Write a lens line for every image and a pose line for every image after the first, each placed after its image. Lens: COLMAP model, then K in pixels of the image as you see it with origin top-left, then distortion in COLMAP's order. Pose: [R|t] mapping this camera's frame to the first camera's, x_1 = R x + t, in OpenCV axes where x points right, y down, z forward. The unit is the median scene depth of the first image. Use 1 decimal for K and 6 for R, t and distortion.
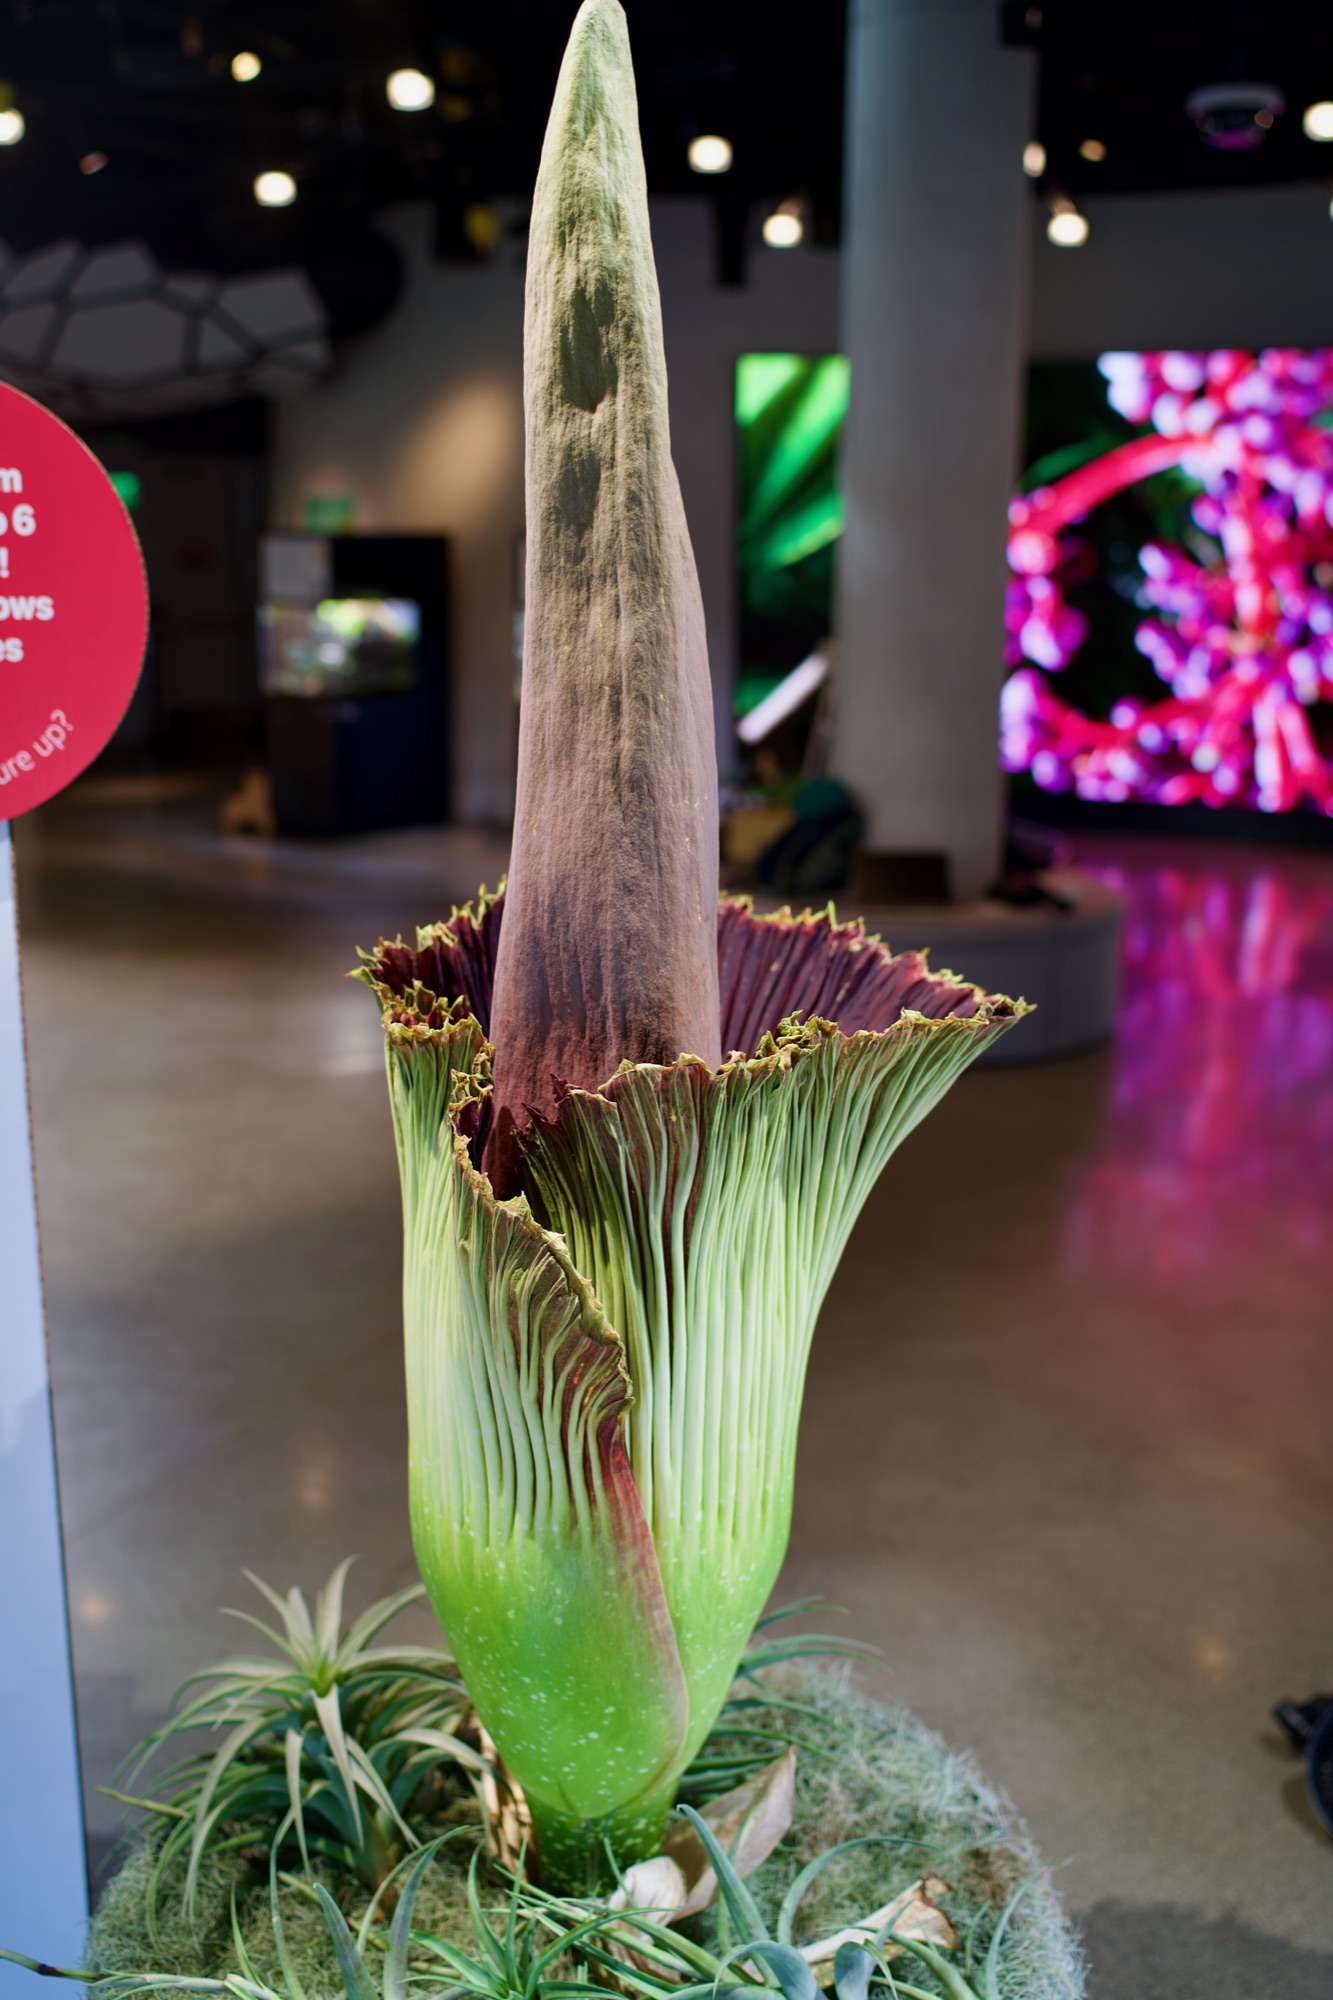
lens RADIAL K [[1986.5, 0, 666.5], [0, 1986.5, 1000.0], [0, 0, 1]] dist [0.000141, 0.000361]
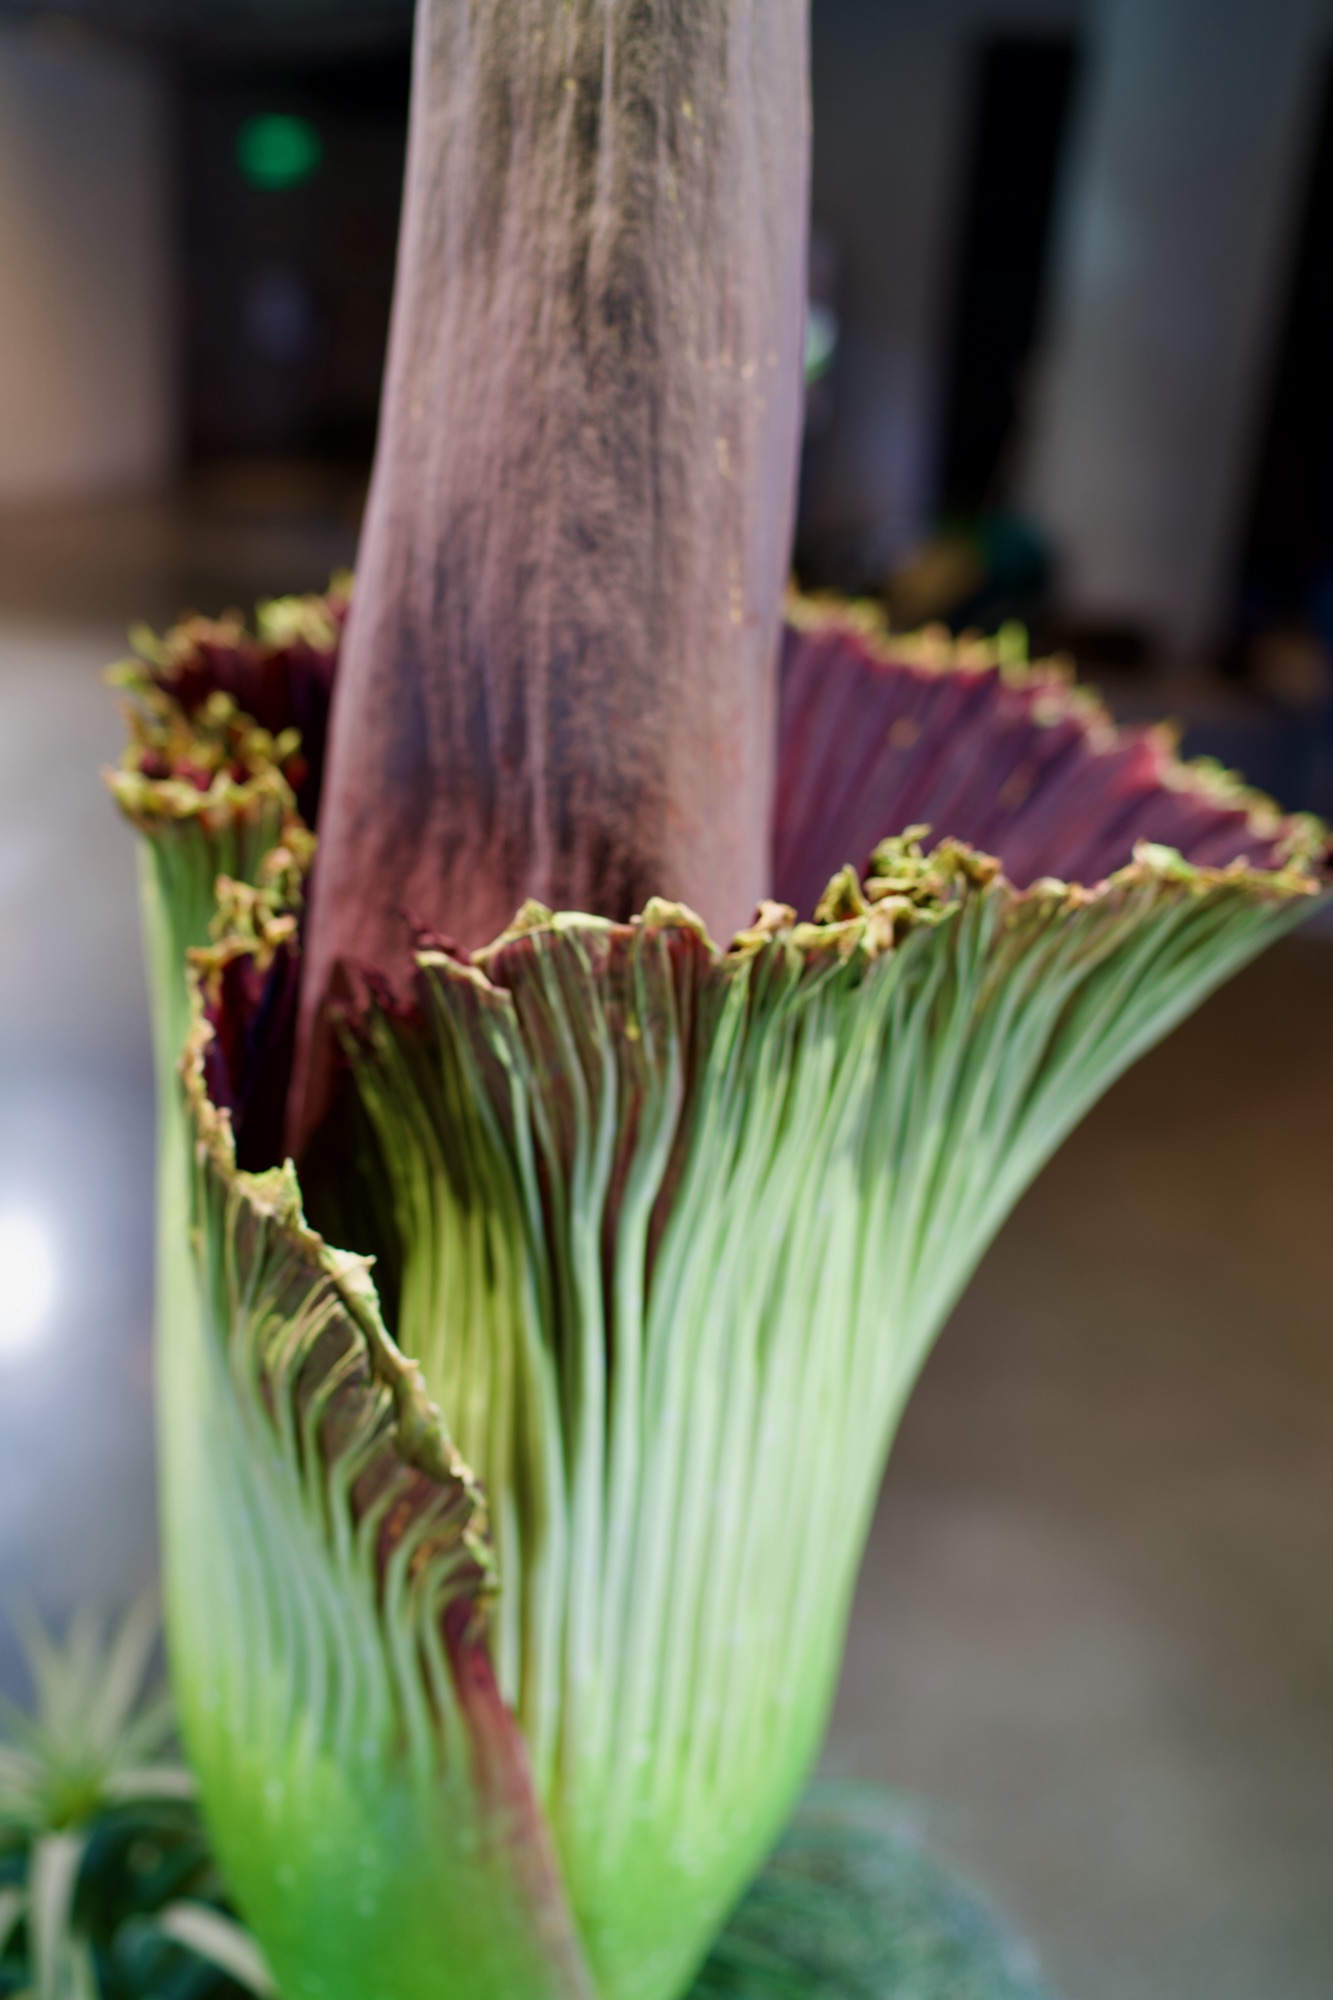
lens RADIAL K [[2049.8, 0, 668.1], [0, 2049.8, 971.2], [0, 0, 1]] dist [0.012077, 0.020971]
pose [[0.993100, 0.096693, -0.066354, 0.042238], [-0.089271, 0.990251, 0.106927, -0.007794], [0.076046, -0.100266, 0.992050, 0.503129]]
